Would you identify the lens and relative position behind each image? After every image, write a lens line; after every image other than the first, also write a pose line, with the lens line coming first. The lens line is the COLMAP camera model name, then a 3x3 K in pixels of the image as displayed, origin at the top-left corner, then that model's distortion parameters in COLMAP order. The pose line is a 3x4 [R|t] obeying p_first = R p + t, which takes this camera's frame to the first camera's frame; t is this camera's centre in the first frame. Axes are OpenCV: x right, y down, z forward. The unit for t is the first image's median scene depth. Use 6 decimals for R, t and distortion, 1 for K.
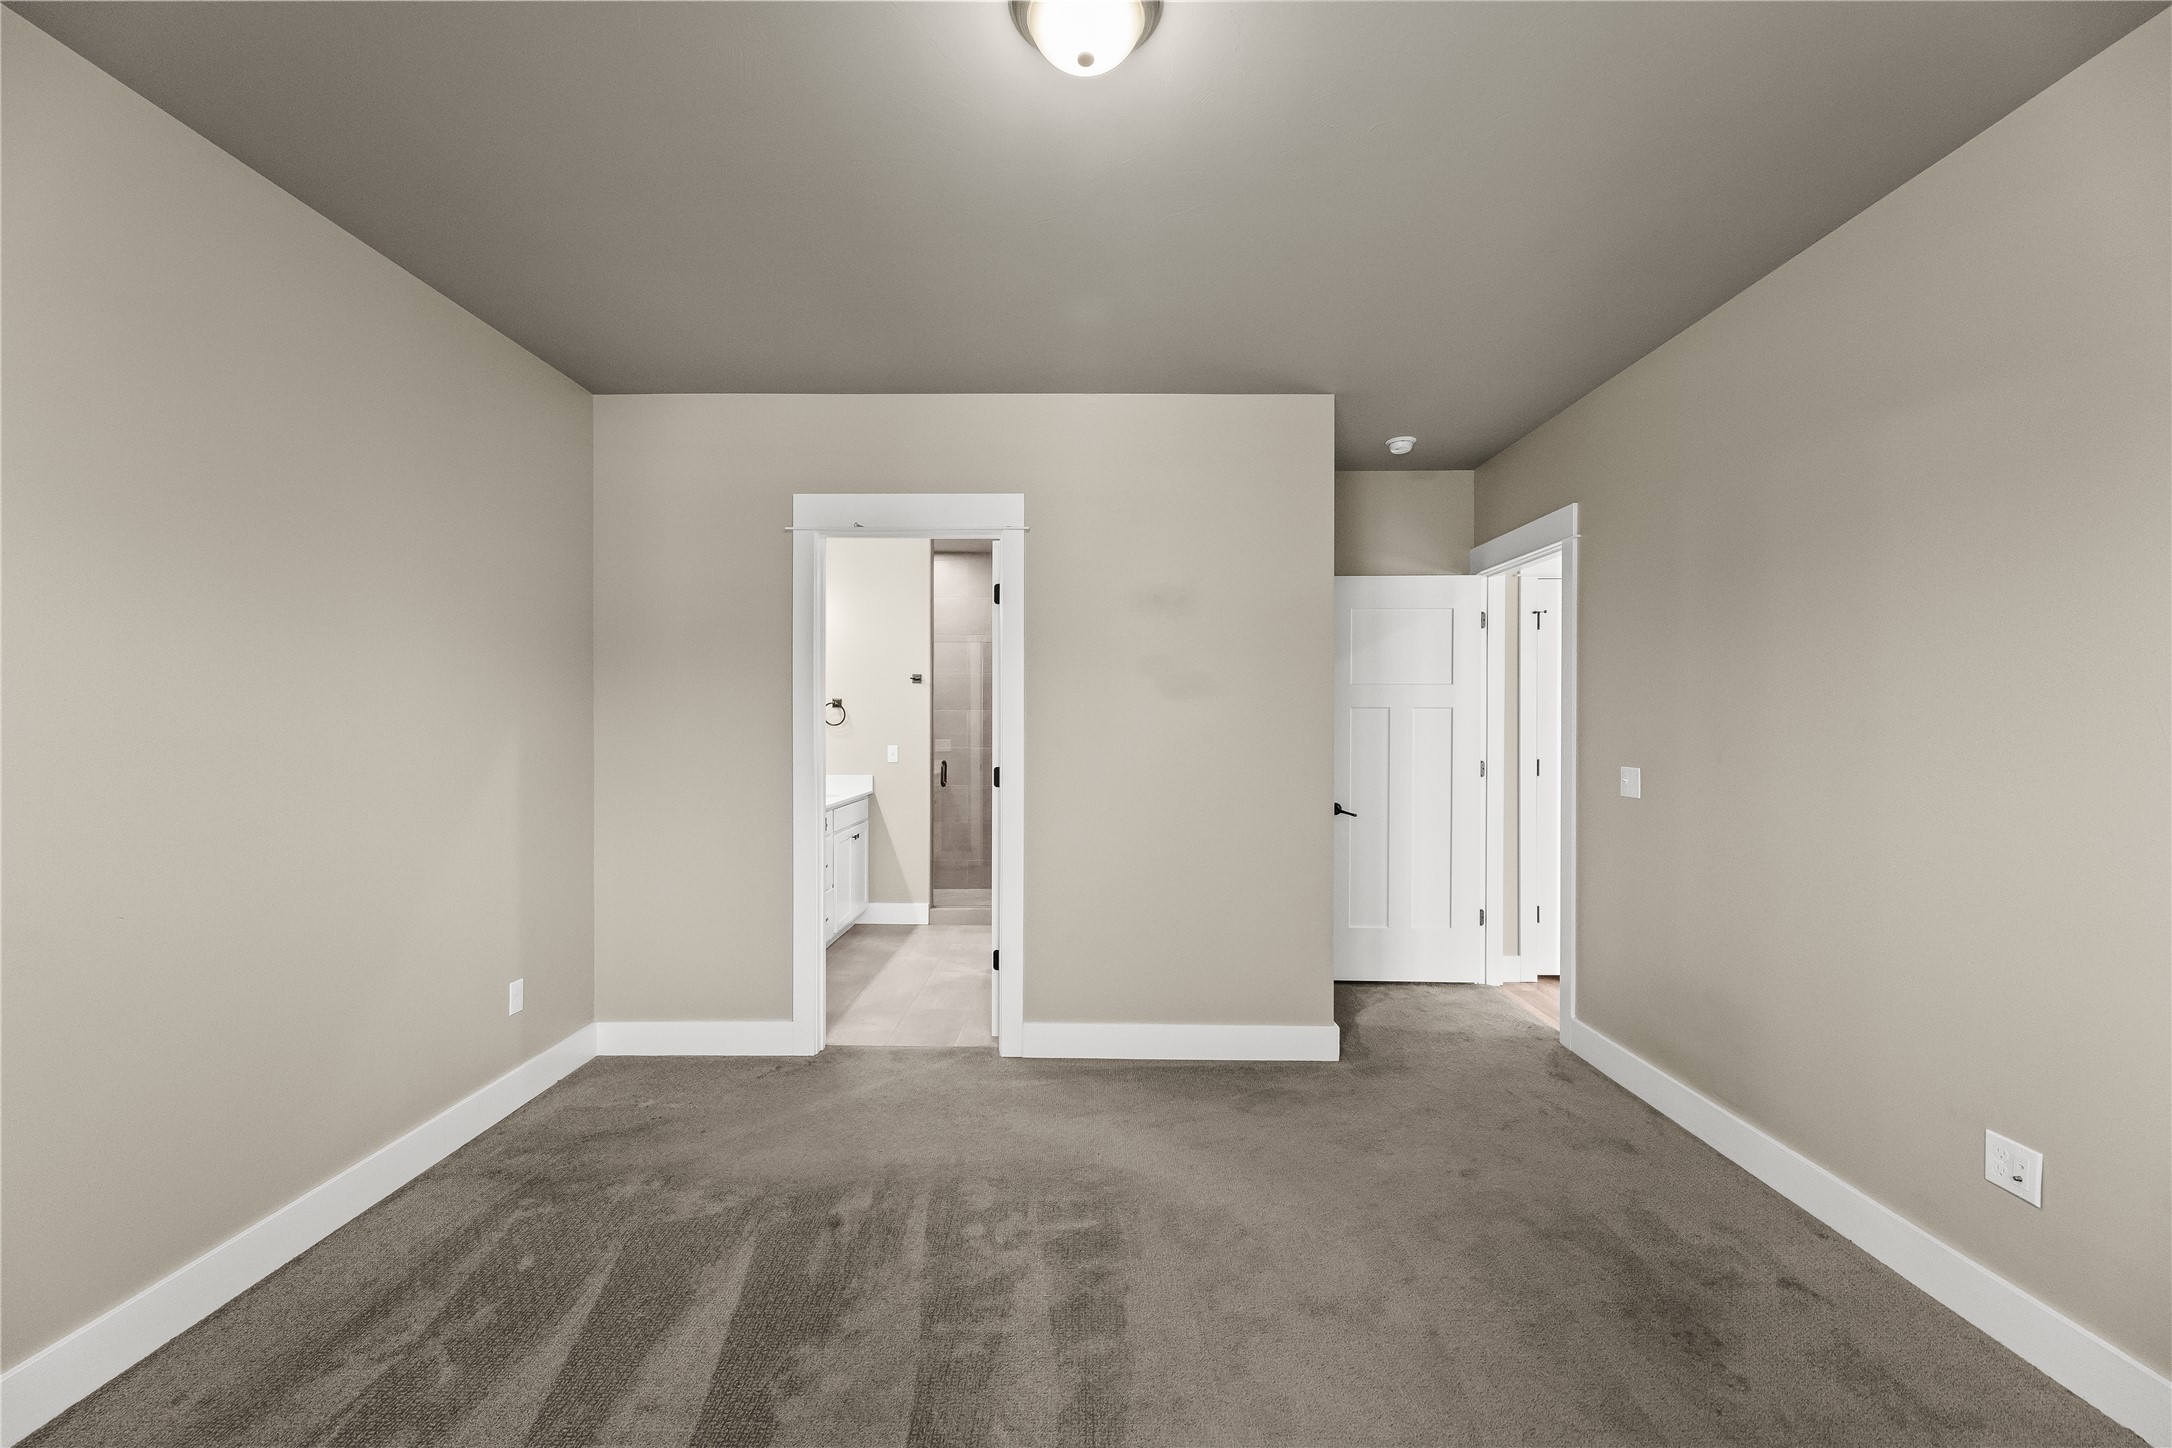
lens RADIAL K [[852.6, 0, 1089.2], [0, 852.6, 729.3], [0, 0, 1]] dist [-0.001121, -0.000525]
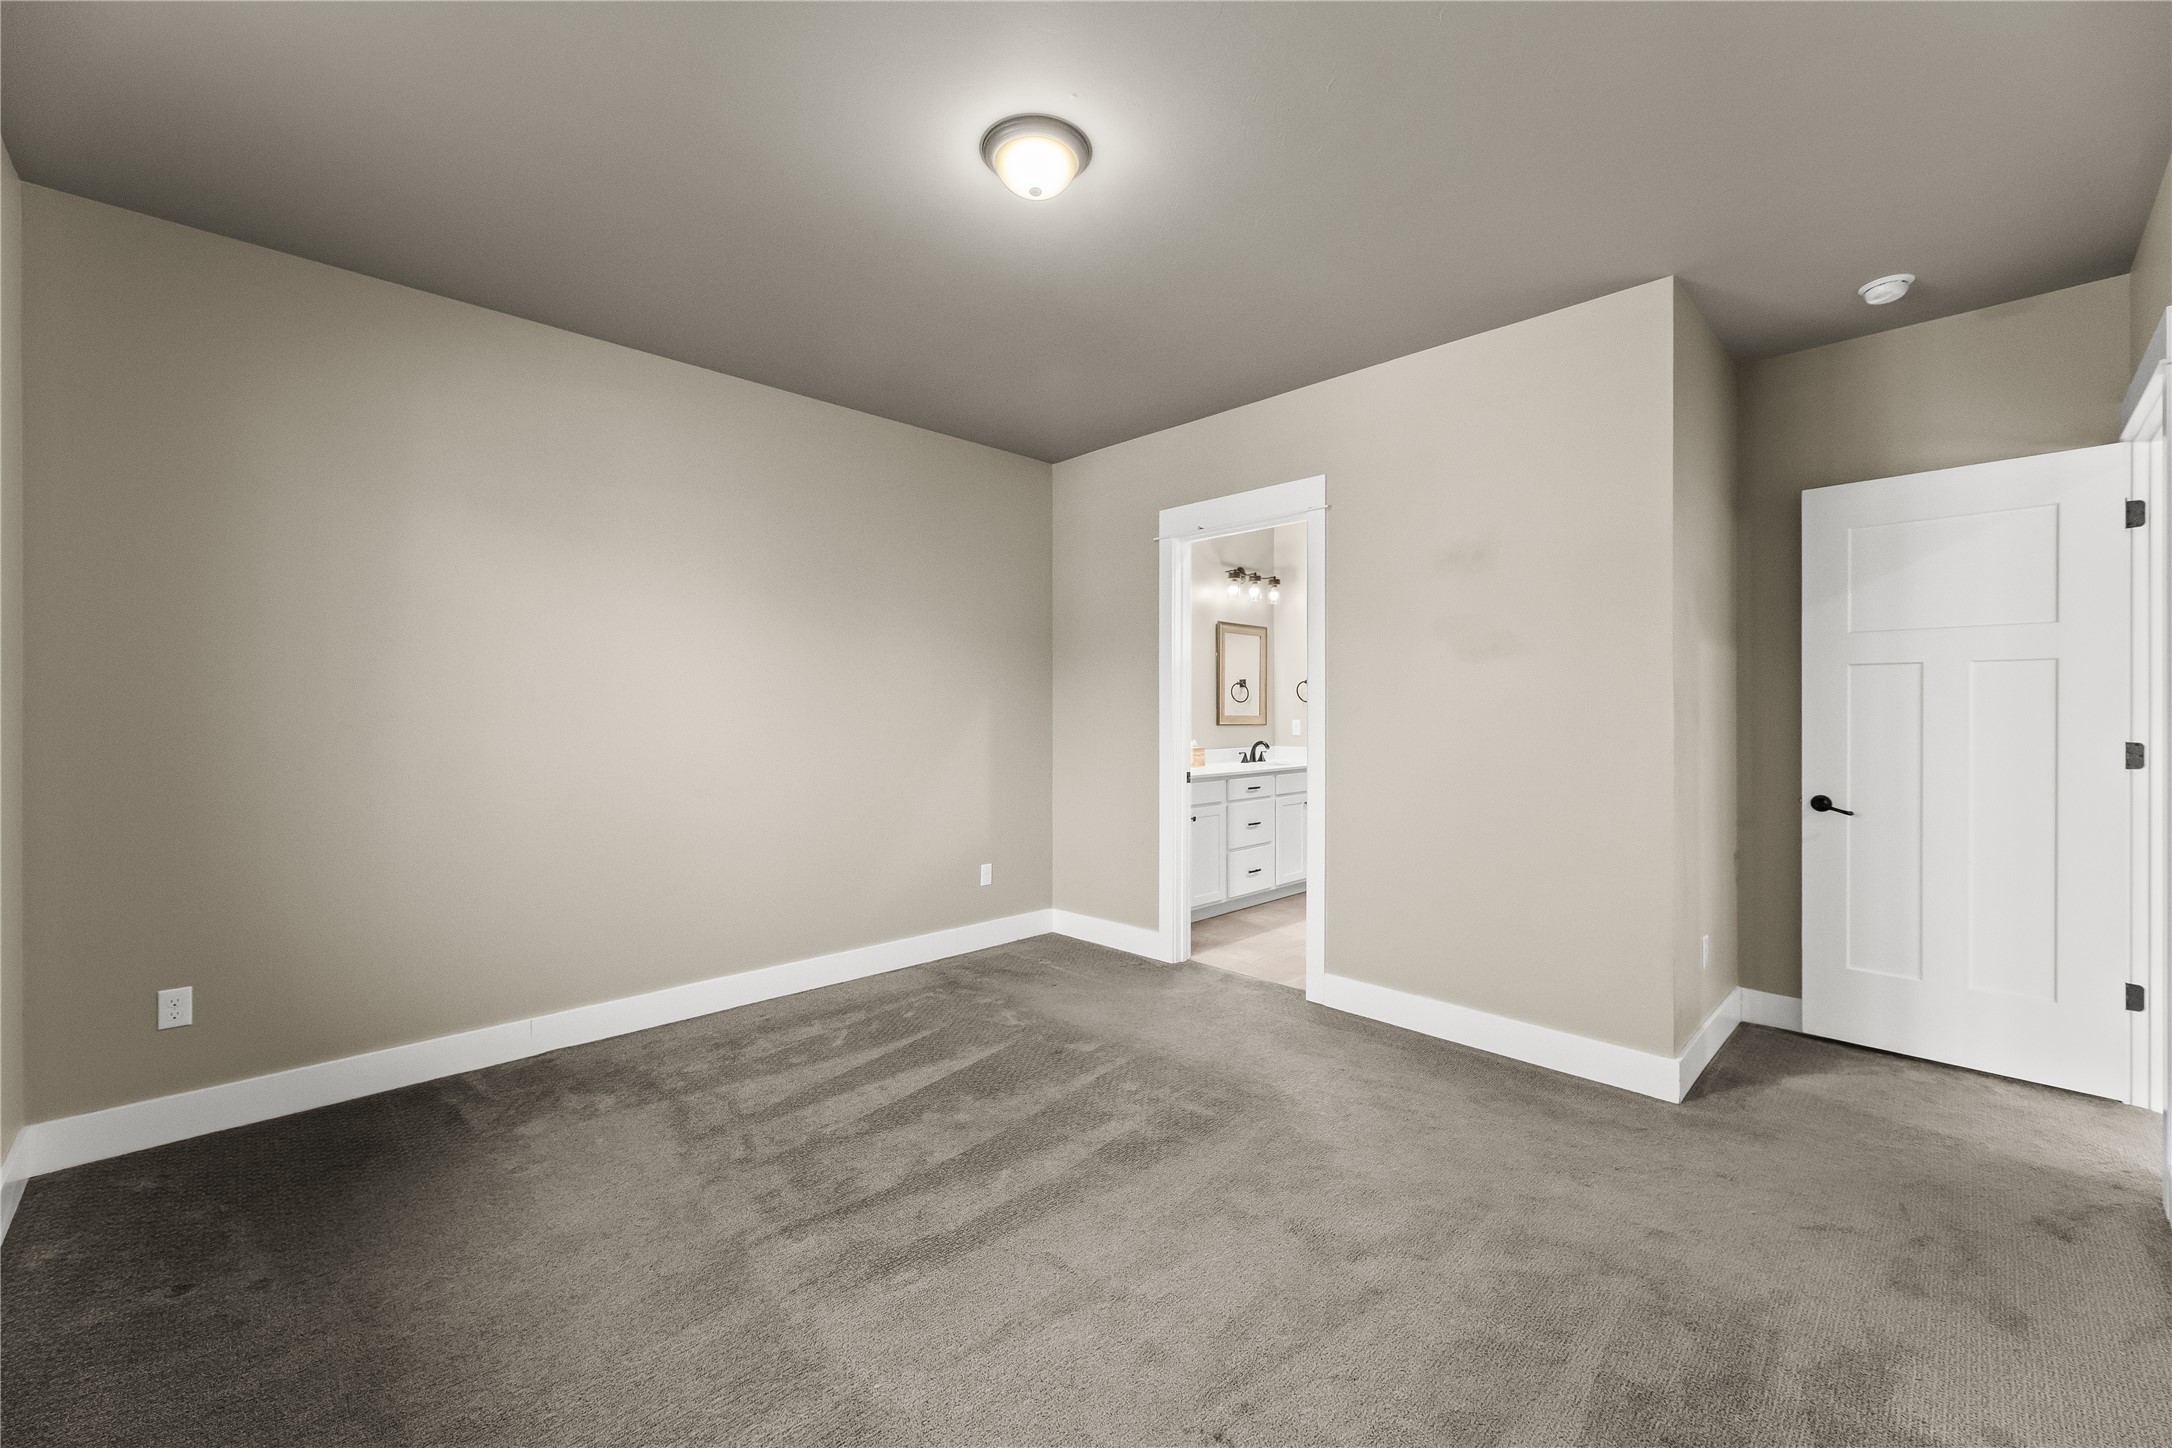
lens RADIAL K [[870.4, 0, 1109.2], [0, 870.4, 718.4], [0, 0, 1]] dist [-0.000069, -0.000871]
pose [[0.709245, 0.001628, -0.704960, 0.558995], [-0.004405, 0.999988, -0.002123, 0.035280], [0.704949, 0.004611, 0.709243, 0.047786]]
